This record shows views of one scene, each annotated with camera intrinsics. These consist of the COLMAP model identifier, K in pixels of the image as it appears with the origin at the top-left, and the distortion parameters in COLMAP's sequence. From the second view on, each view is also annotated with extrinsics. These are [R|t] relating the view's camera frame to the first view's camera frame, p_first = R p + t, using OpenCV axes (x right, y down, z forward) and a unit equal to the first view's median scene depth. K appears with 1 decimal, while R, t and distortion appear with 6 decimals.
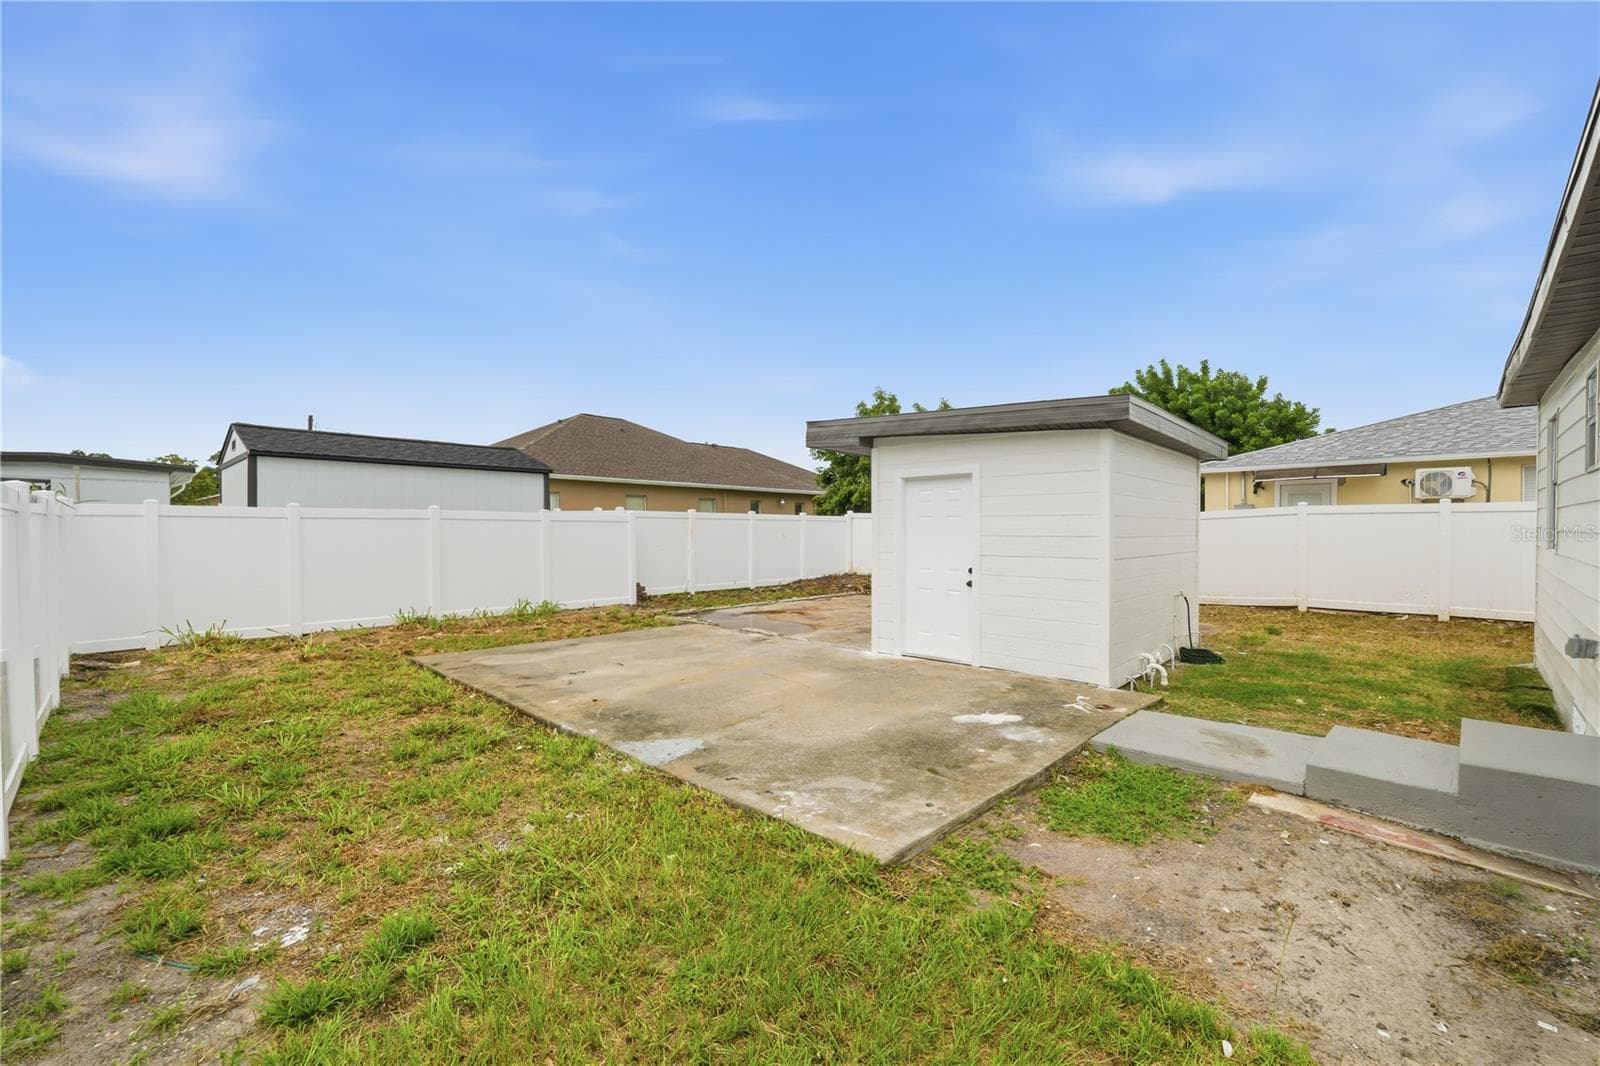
lens RADIAL K [[667.5, 0, 800.0], [0, 667.5, 533.0], [0, 0, 1]] dist [-0.011298, -0.000107]
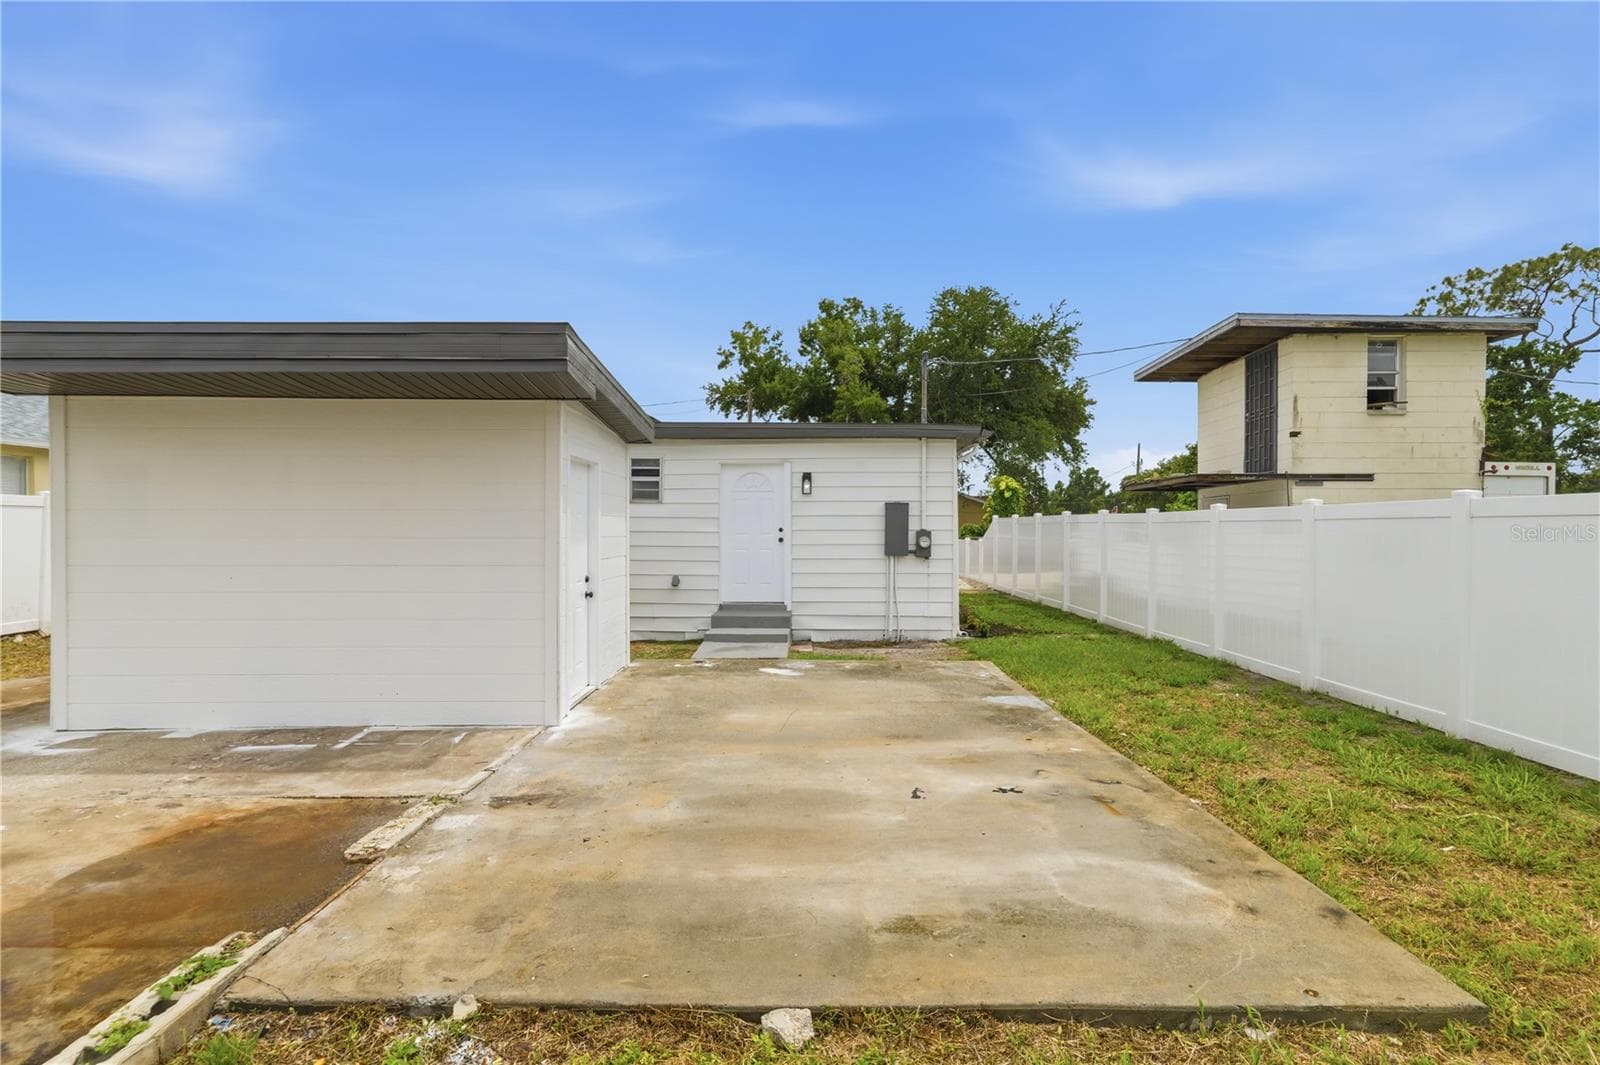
lens RADIAL K [[831.4, 0, 804.0], [0, 831.4, 533.2], [0, 0, 1]] dist [0.000651, 0.000132]
pose [[-0.699003, -0.004257, 0.715106, -0.636399], [0.000086, 0.999982, 0.006038, -0.007178], [-0.715119, 0.004282, -0.698990, 1.434457]]
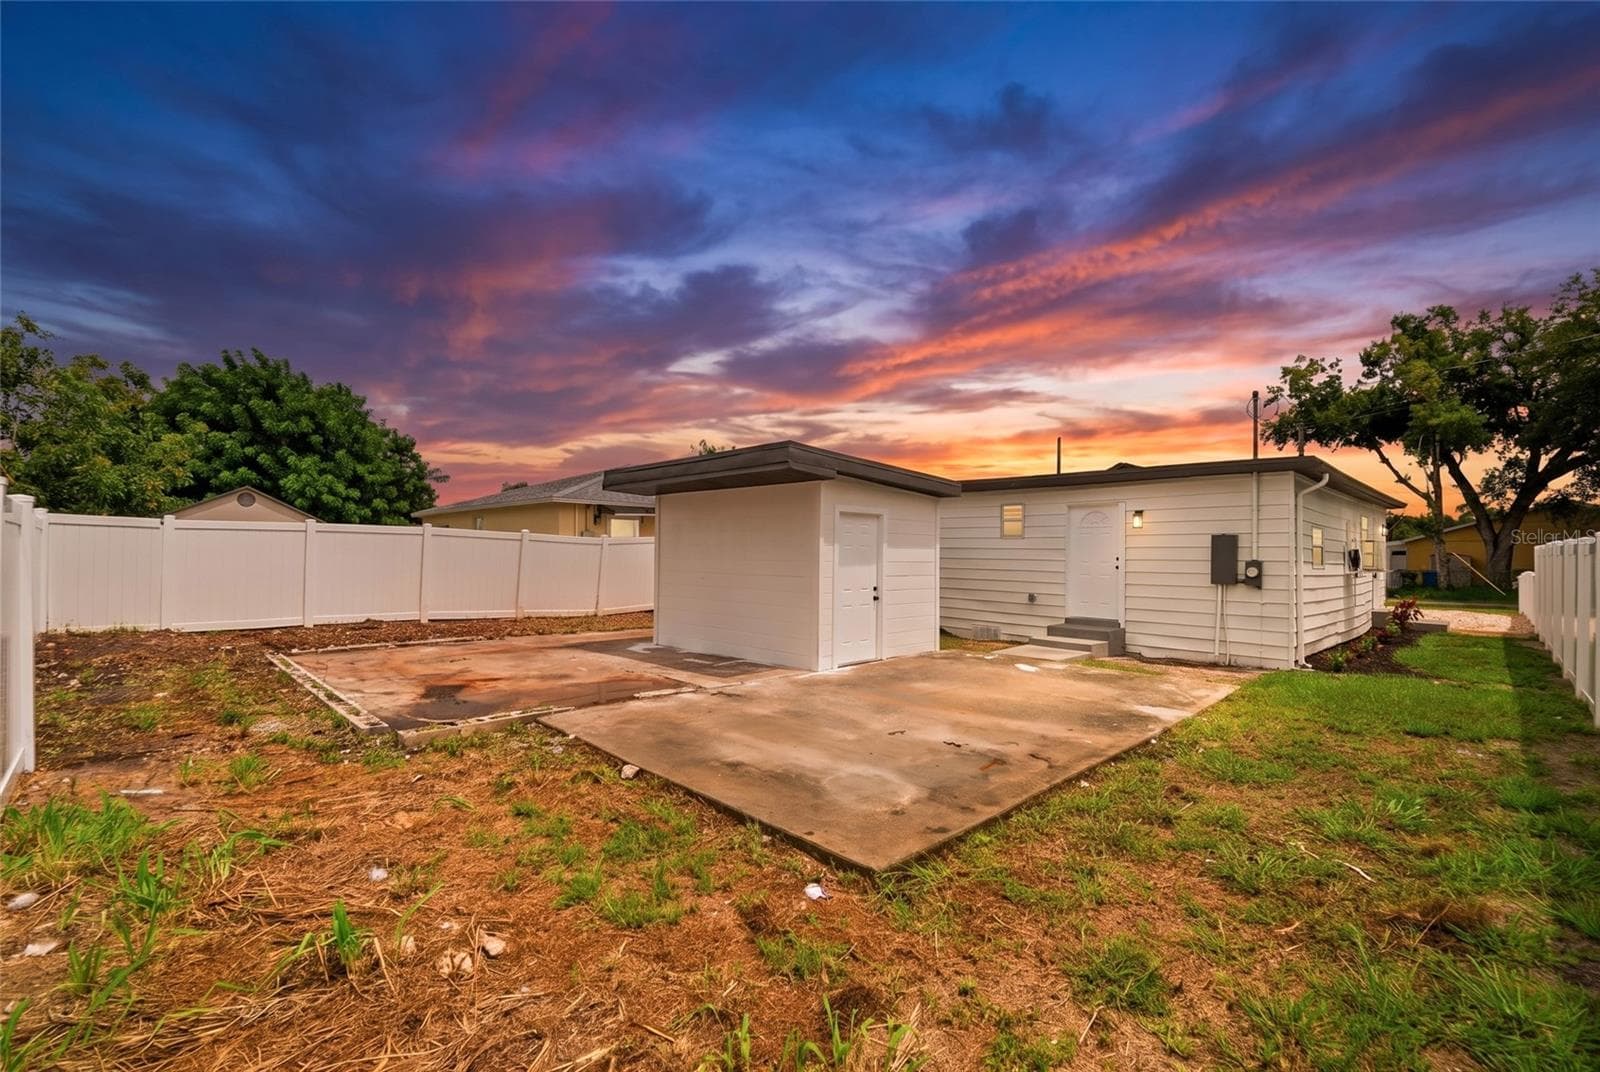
lens RADIAL K [[679.0, 0, 801.1], [0, 679.0, 547.7], [0, 0, 1]] dist [-0.012325, 0.000070]
pose [[0.028879, 0.010684, 0.999526, -1.010627], [-0.008476, 0.999910, -0.010443, -0.007815], [-0.999547, -0.008170, 0.028967, 1.036283]]
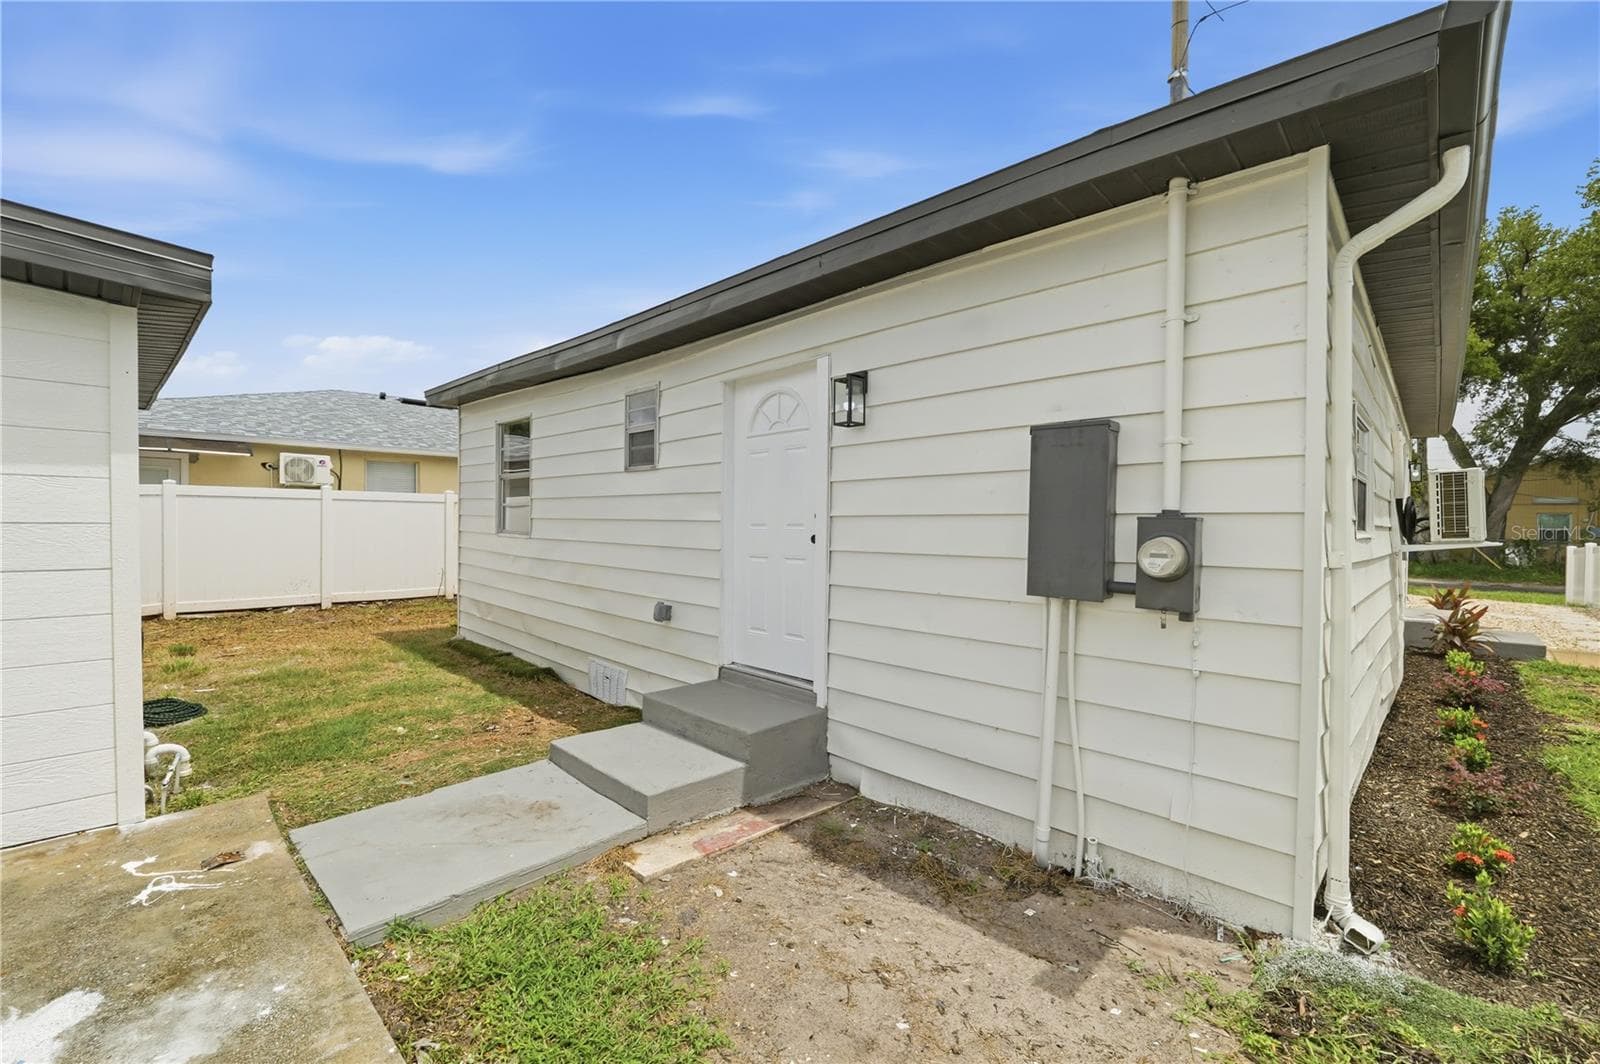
lens RADIAL K [[658.7, 0, 806.6], [0, 658.7, 531.1], [0, 0, 1]] dist [-0.011963, 0.000023]
pose [[-0.013003, -0.011003, 0.999855, -0.028864], [-0.005445, 0.999925, 0.010933, 0.002600], [-0.999901, -0.005302, -0.013062, 0.397926]]
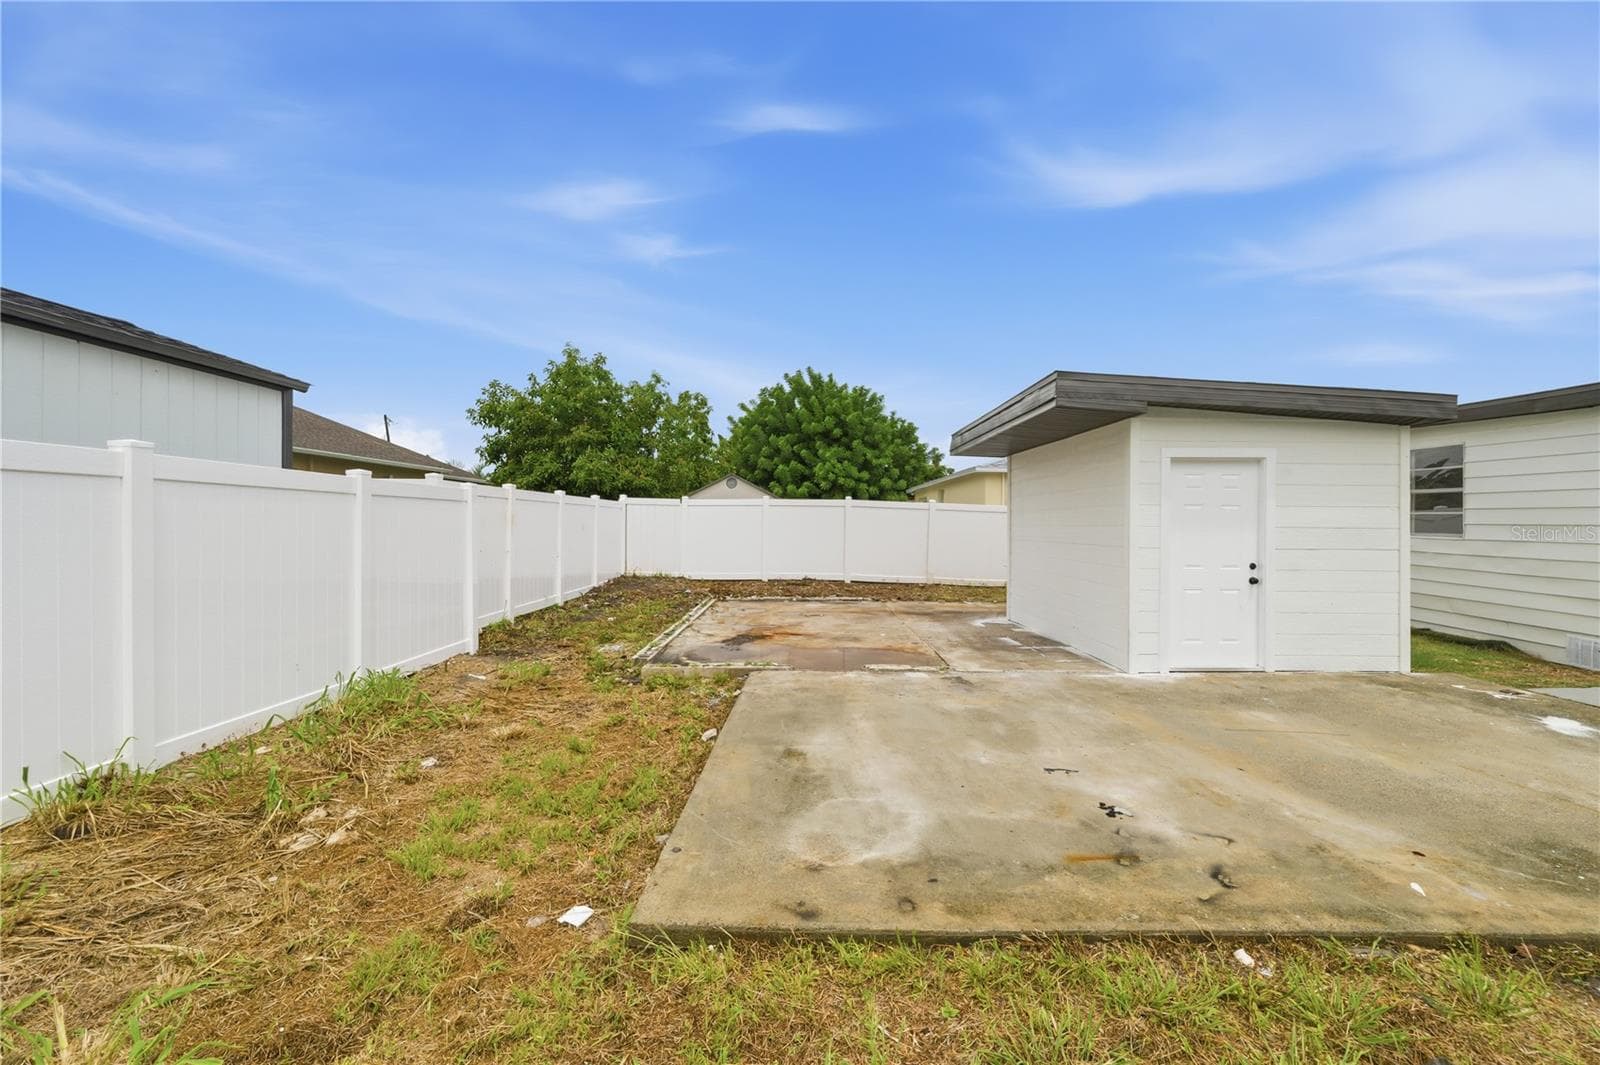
lens RADIAL K [[658.7, 0, 806.6], [0, 658.7, 531.6], [0, 0, 1]] dist [-0.011963, 0.000023]
pose [[0.724728, -0.005246, 0.689015, -0.739198], [-0.003433, 0.999931, 0.011224, 0.001408], [-0.689026, -0.010500, 0.724660, 0.724654]]
